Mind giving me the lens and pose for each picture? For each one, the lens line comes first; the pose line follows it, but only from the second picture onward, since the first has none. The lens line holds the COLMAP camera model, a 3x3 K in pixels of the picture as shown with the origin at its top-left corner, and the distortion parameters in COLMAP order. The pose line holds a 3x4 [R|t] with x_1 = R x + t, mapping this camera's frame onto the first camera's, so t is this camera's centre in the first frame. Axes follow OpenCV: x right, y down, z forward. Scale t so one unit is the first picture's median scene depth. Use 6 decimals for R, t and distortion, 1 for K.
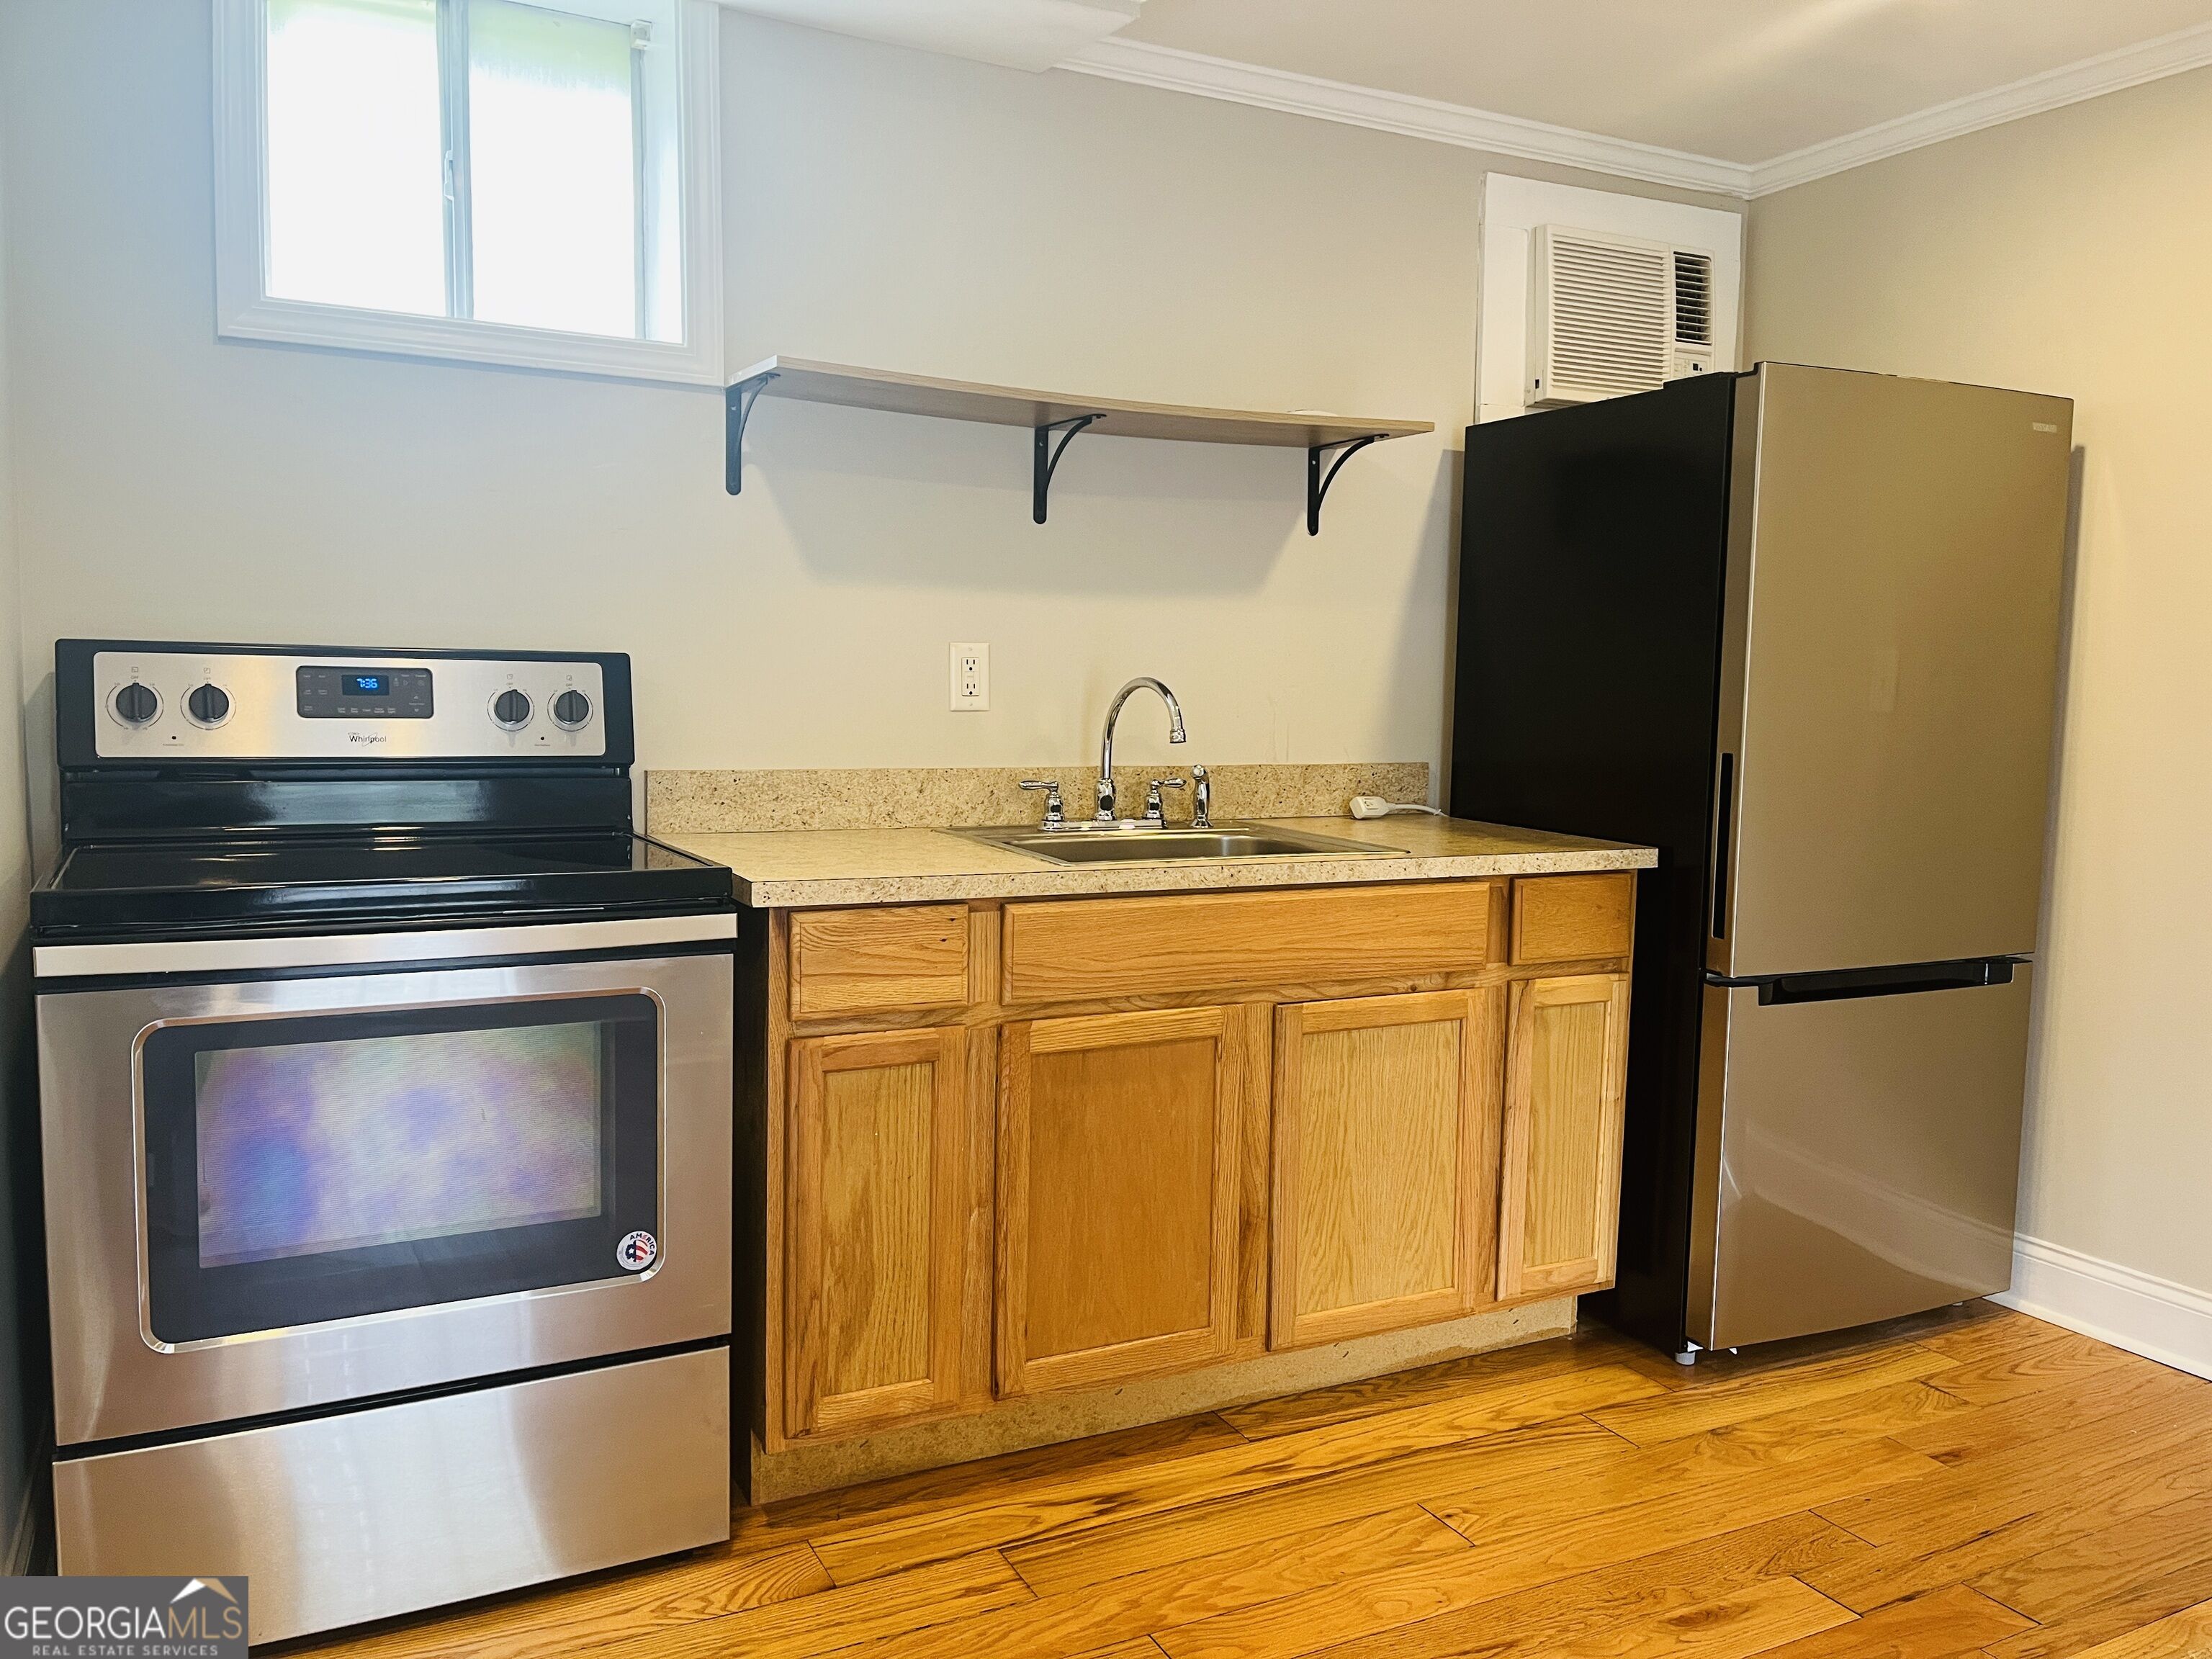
lens RADIAL K [[1694.8, 0, 1110.1], [0, 1694.8, 829.3], [0, 0, 1]] dist [0.077554, -0.085638]
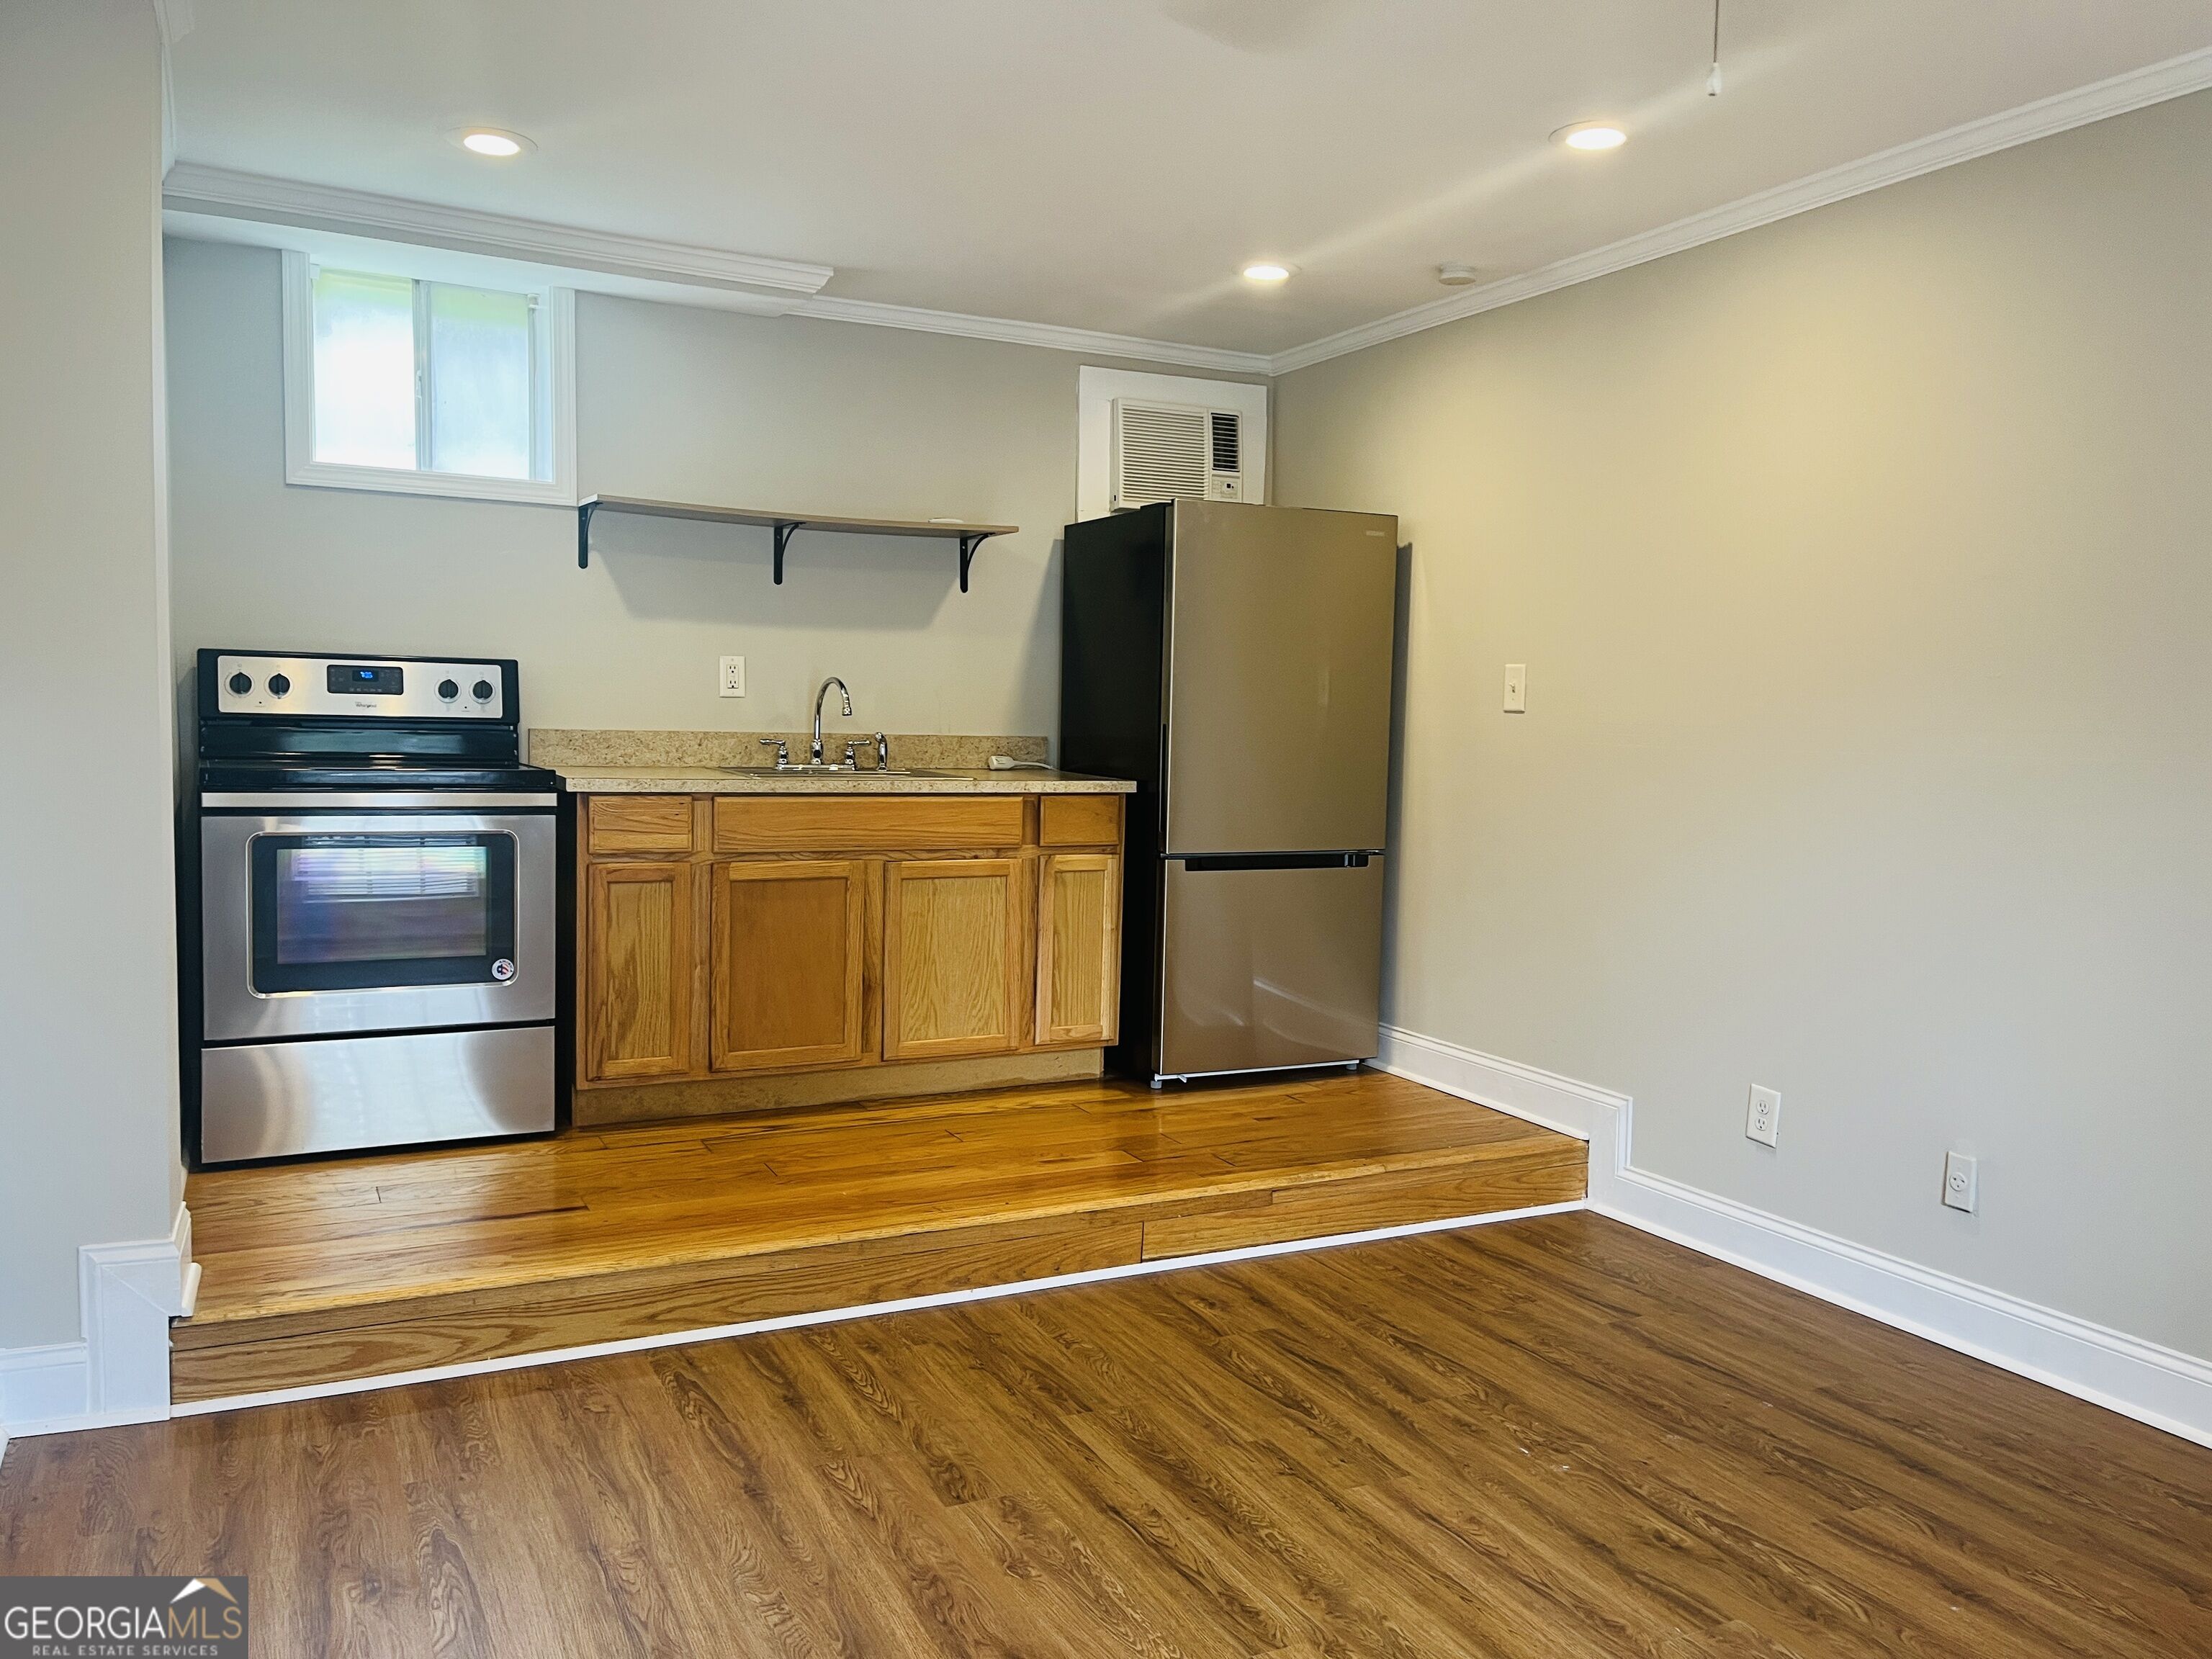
lens RADIAL K [[1694.8, 0, 1124.1], [0, 1694.8, 832.3], [0, 0, 1]] dist [0.077554, -0.085638]
pose [[0.999980, 0.004819, -0.003990, 0.338841], [-0.004891, 0.999819, -0.018382, 0.100026], [0.003901, 0.018401, 0.999823, -0.726802]]
